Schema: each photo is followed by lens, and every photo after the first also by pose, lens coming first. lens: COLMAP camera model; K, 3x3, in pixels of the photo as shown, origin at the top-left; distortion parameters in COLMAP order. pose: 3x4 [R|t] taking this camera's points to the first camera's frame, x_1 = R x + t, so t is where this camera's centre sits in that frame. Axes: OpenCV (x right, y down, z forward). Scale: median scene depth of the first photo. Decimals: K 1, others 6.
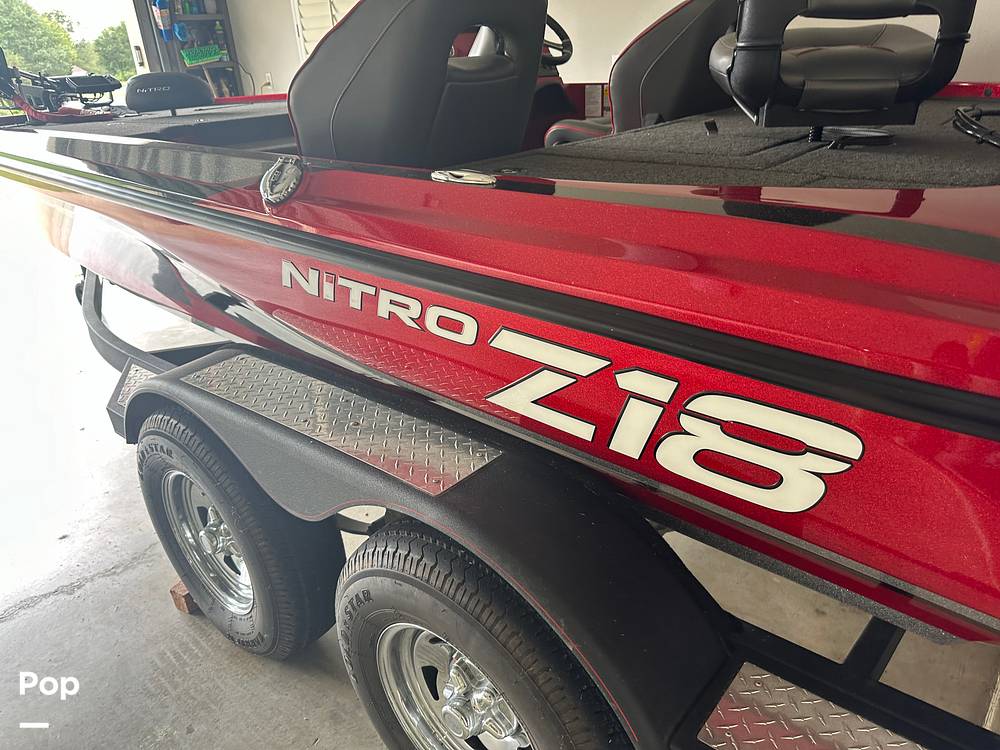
lens RADIAL K [[722.2, 0, 496.8], [0, 722.2, 373.6], [0, 0, 1]] dist [0.066462, -0.113442]
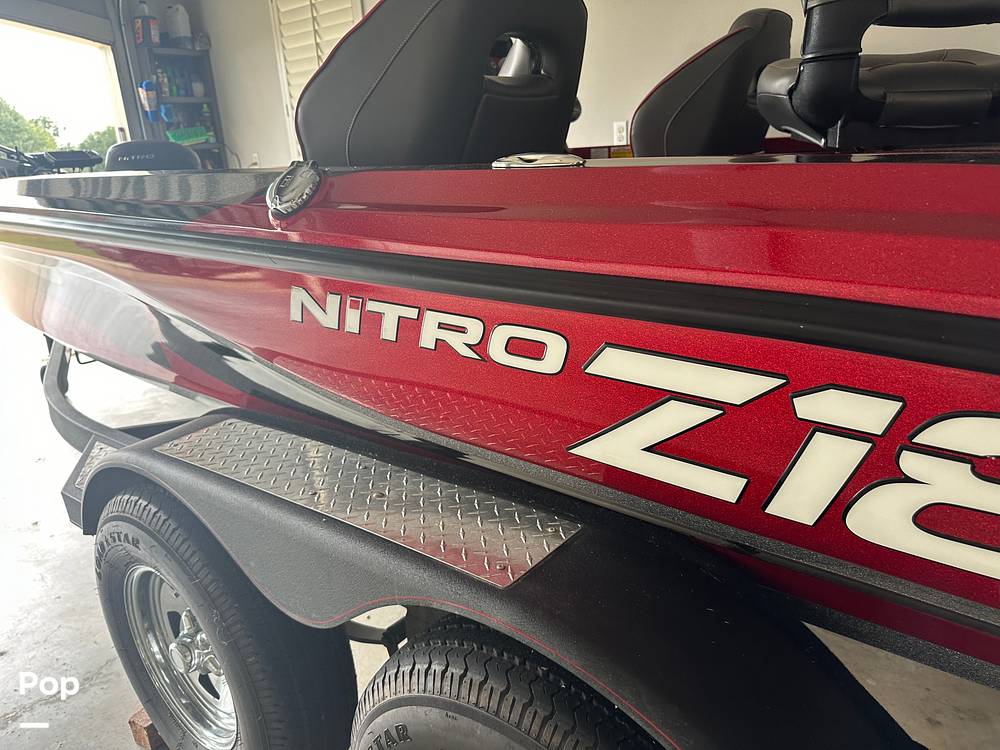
lens RADIAL K [[683.9, 0, 471.9], [0, 683.9, 374.9], [0, 0, 1]] dist [0.063673, -0.102407]
pose [[0.999511, -0.015981, 0.026873, -0.110601], [0.019620, 0.989800, -0.141109, 0.045911], [-0.024344, 0.141567, 0.989629, 0.243646]]
